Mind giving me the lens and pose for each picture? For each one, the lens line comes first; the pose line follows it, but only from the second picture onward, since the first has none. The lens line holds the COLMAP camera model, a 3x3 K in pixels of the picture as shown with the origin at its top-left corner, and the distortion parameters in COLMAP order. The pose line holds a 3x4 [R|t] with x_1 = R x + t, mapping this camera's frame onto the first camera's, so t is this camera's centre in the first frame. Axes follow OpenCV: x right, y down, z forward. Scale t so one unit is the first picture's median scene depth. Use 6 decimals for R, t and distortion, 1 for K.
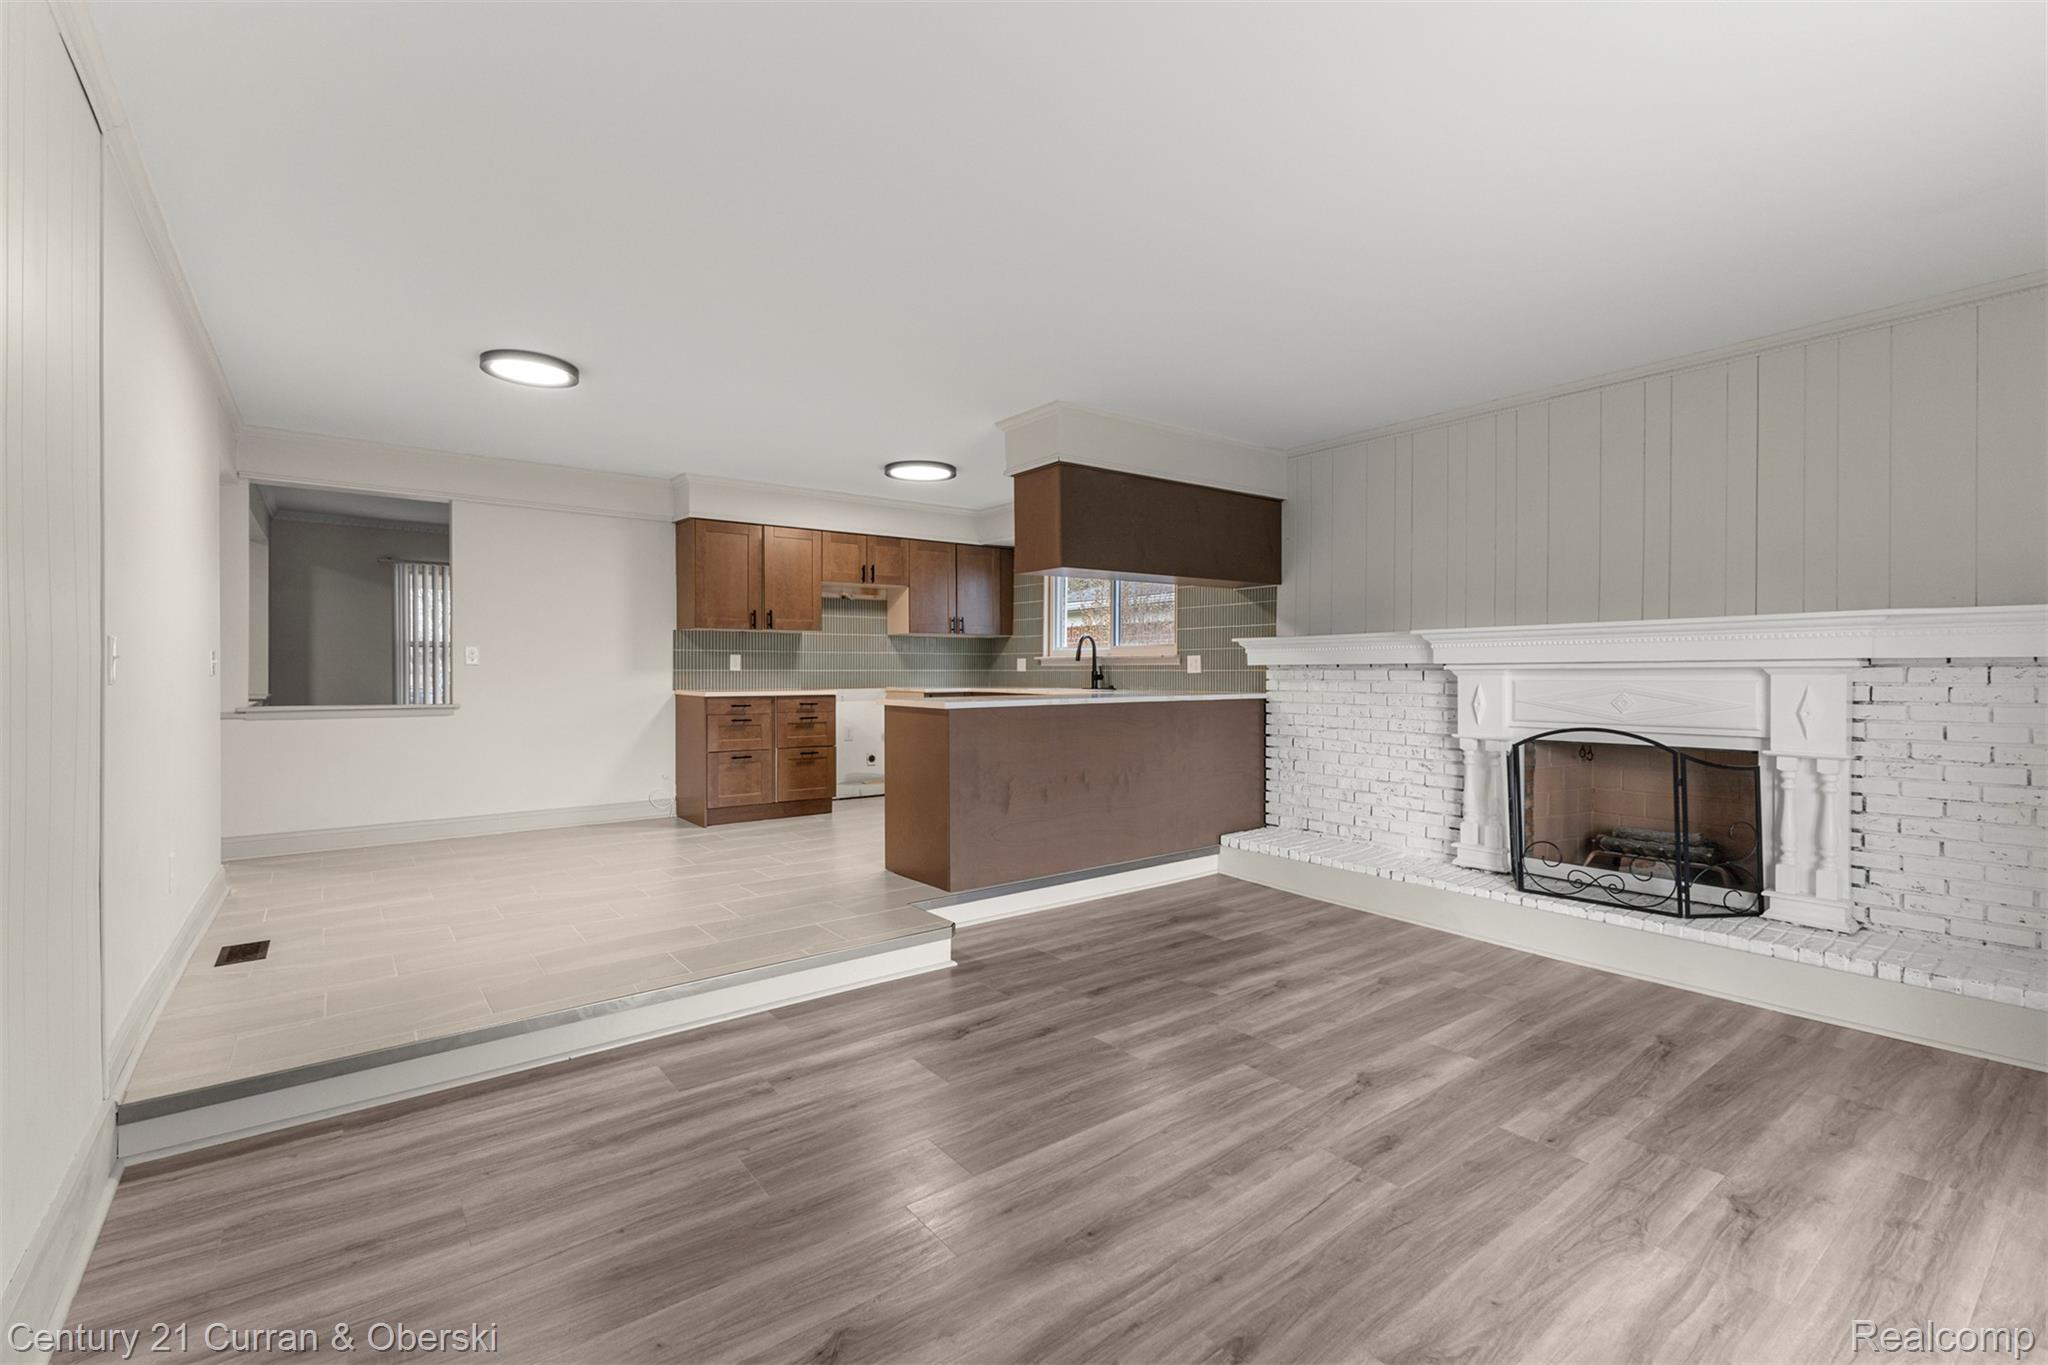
lens RADIAL K [[907.1, 0, 1030.4], [0, 907.1, 669.9], [0, 0, 1]] dist [0.003739, 0.000412]
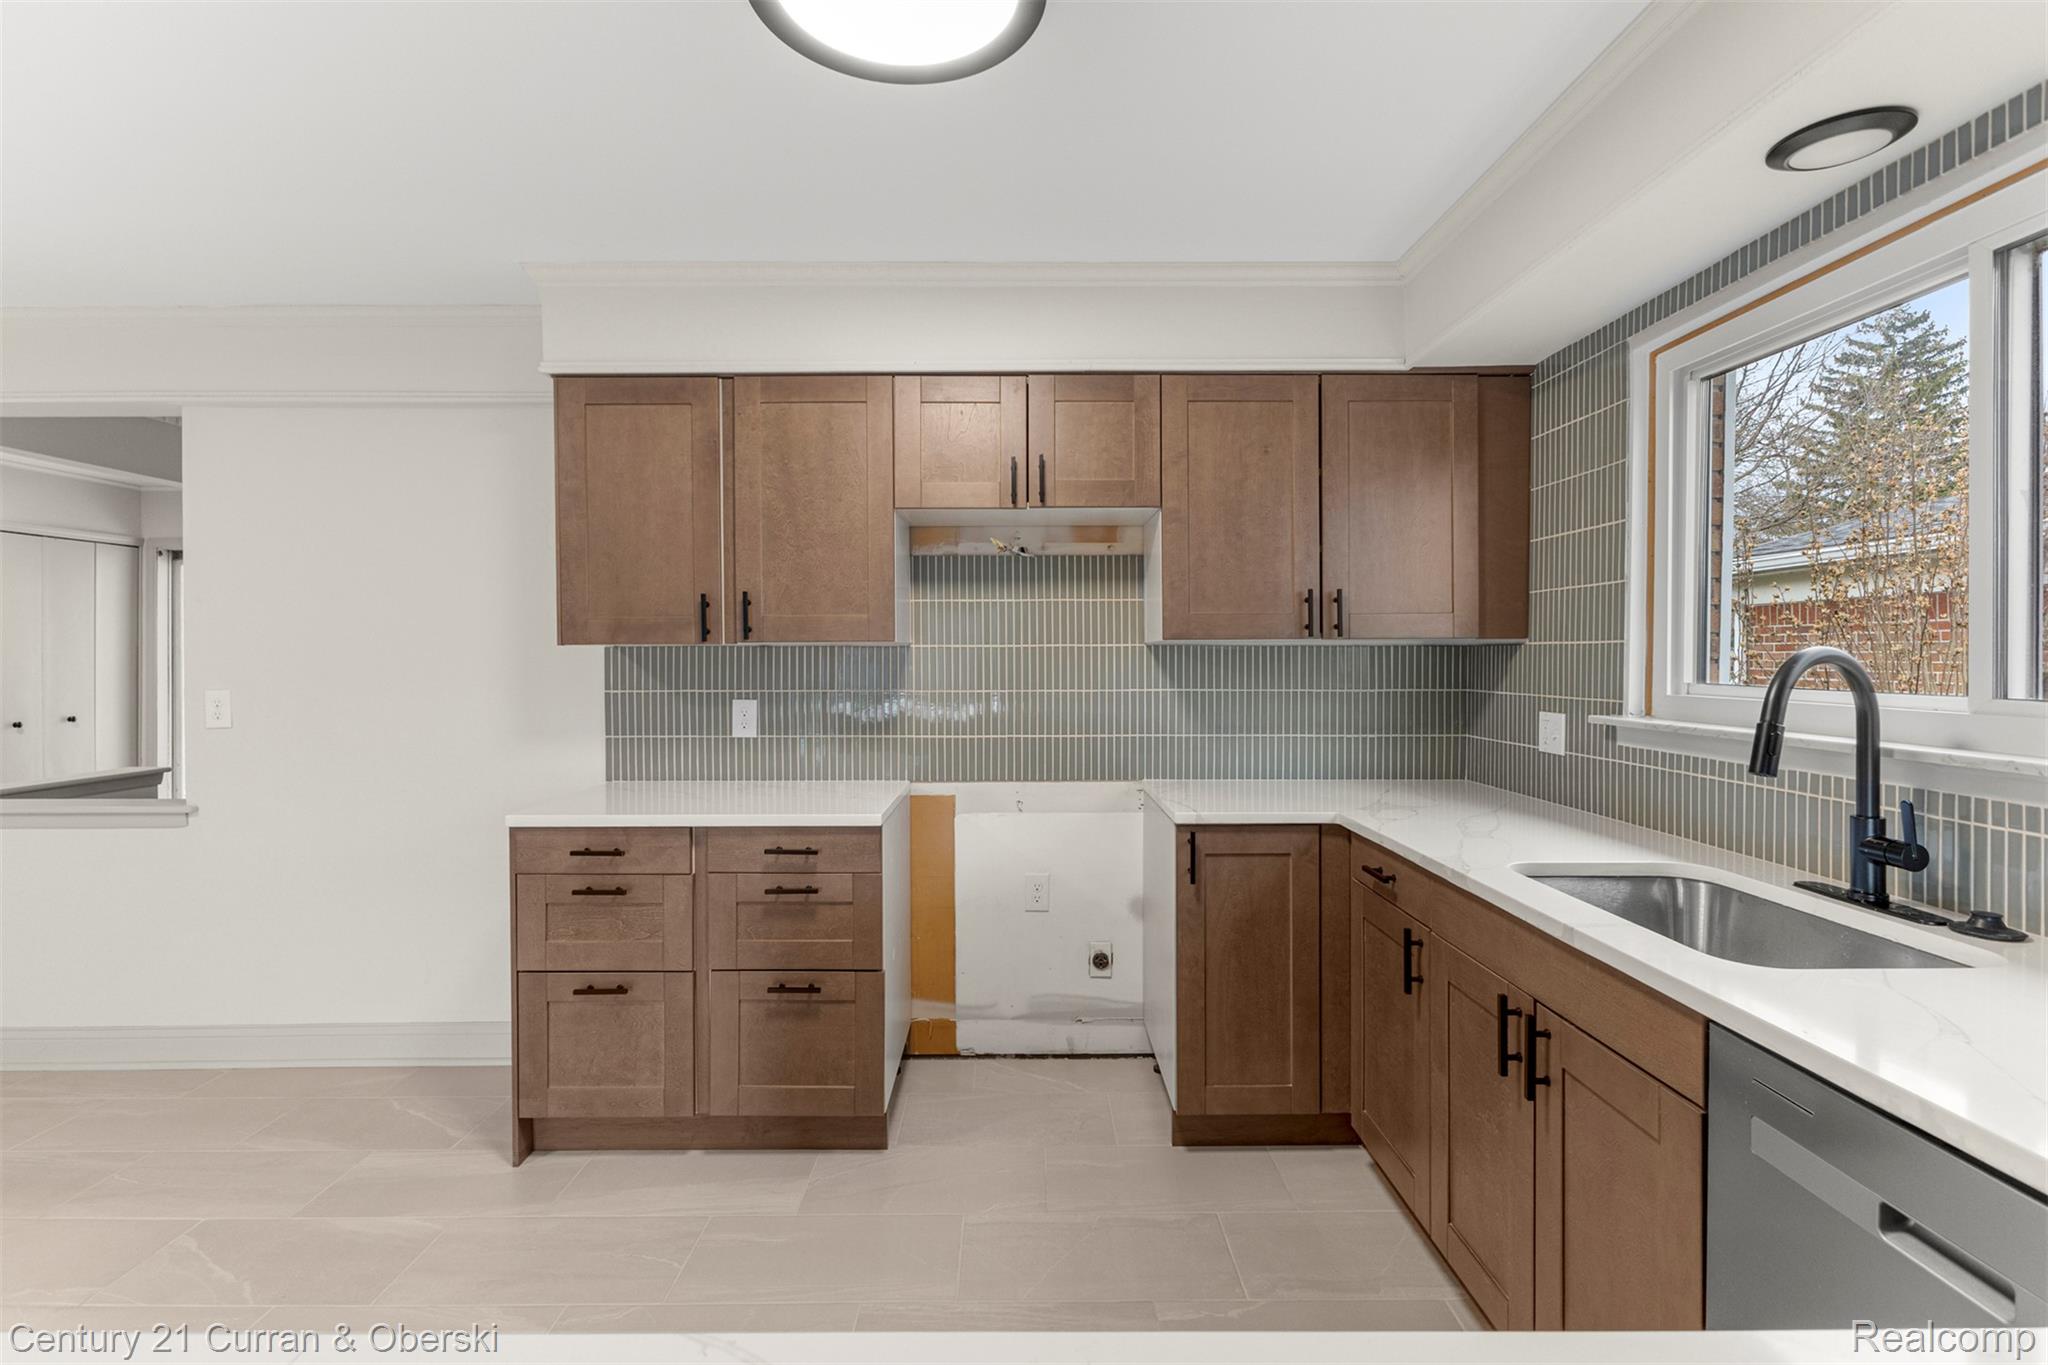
lens RADIAL K [[939.5, 0, 1027.0], [0, 939.5, 657.5], [0, 0, 1]] dist [0.004080, -0.000057]
pose [[0.798412, 0.001058, -0.602111, 0.051734], [0.001164, 0.999994, 0.003300, -0.041254], [0.602111, -0.003336, 0.798406, 0.790025]]
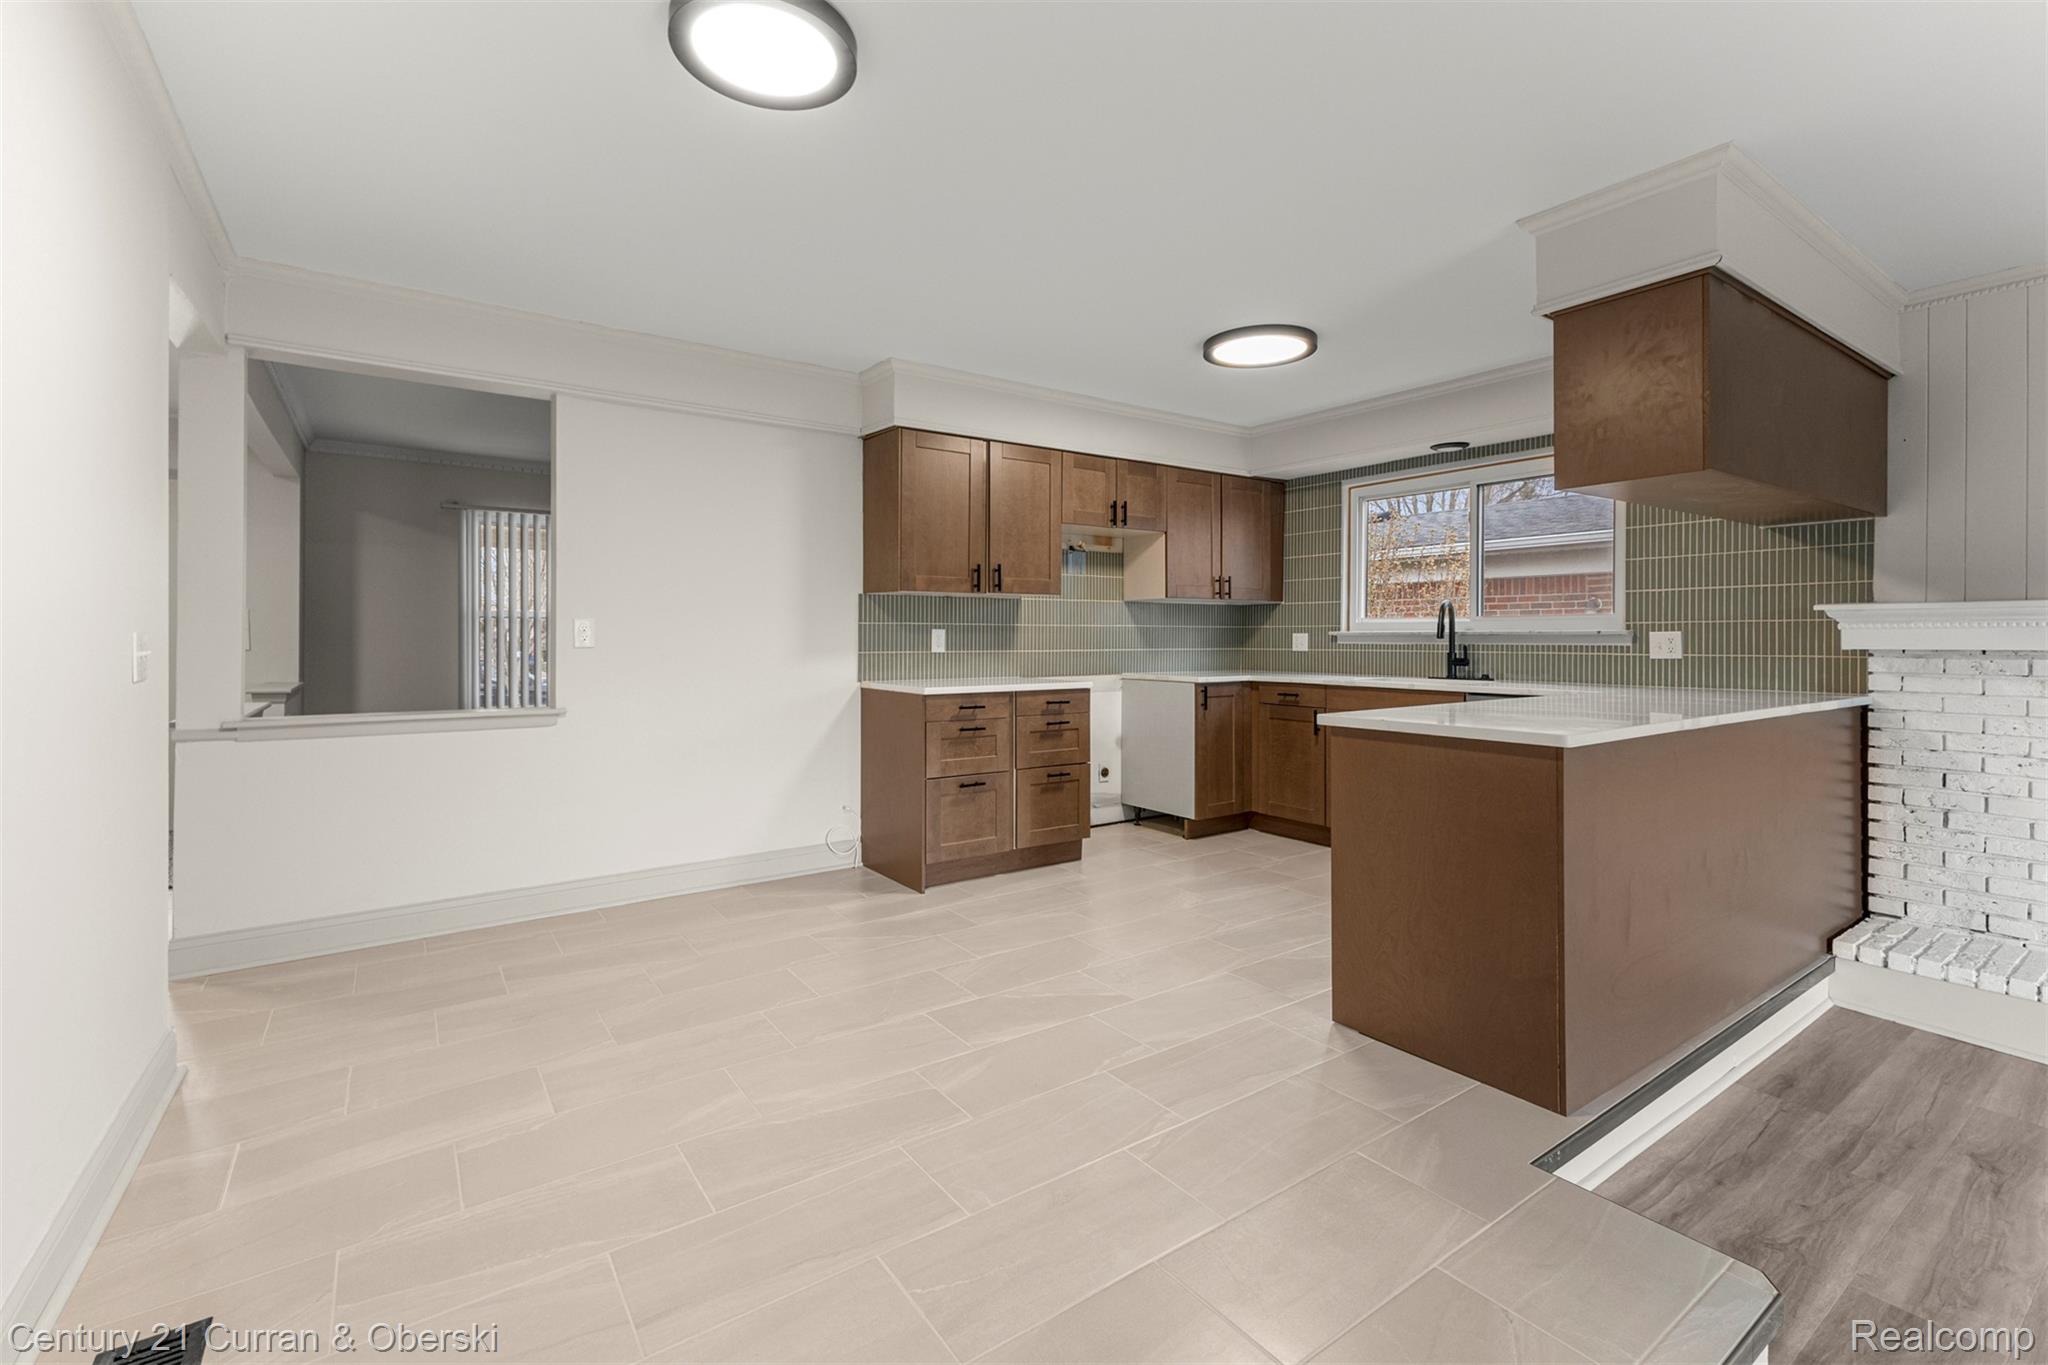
lens RADIAL K [[901.4, 0, 1022.3], [0, 901.4, 637.1], [0, 0, 1]] dist [0.001381, 0.000022]
pose [[0.999007, 0.000508, -0.044554, -0.250250], [-0.000515, 1.000000, -0.000140, -0.011626], [0.044554, 0.000163, 0.999007, 0.339472]]
